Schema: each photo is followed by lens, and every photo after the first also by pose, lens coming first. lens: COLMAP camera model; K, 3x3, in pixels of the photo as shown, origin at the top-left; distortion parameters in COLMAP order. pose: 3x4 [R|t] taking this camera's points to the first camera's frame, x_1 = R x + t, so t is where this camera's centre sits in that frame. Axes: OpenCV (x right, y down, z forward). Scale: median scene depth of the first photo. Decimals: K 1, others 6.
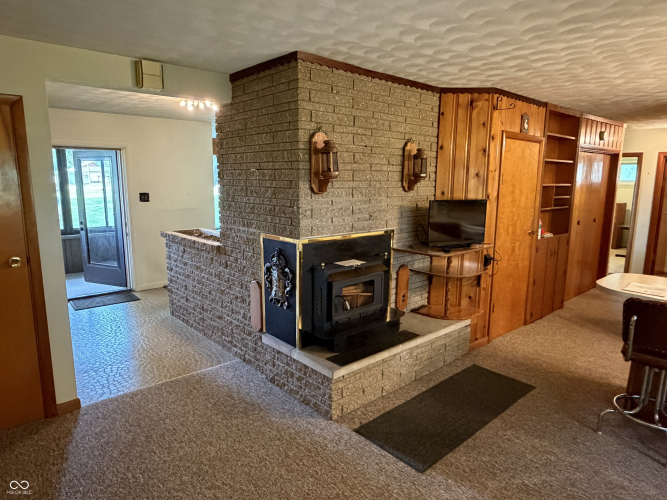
lens RADIAL K [[426.9, 0, 332.6], [0, 426.9, 251.0], [0, 0, 1]] dist [0.002725, 0.000101]
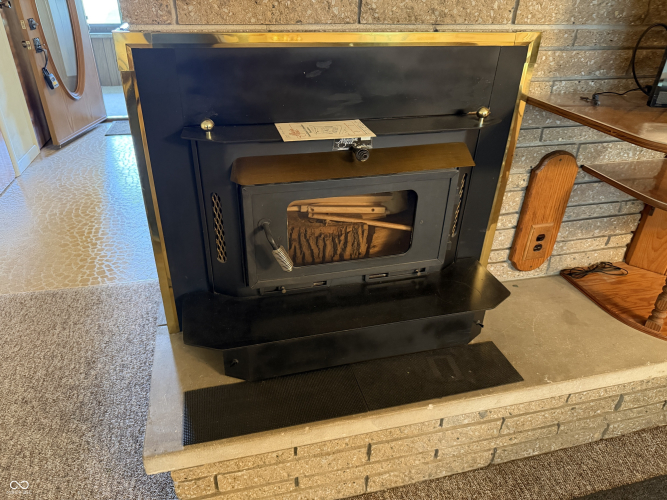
lens RADIAL K [[475.2, 0, 332.8], [0, 475.2, 250.5], [0, 0, 1]] dist [-0.005599, -0.005278]
pose [[0.883969, 0.243930, -0.398868, 0.181942], [-0.091471, 0.926855, 0.364106, -0.015374], [0.458510, -0.285374, 0.841624, 0.602779]]
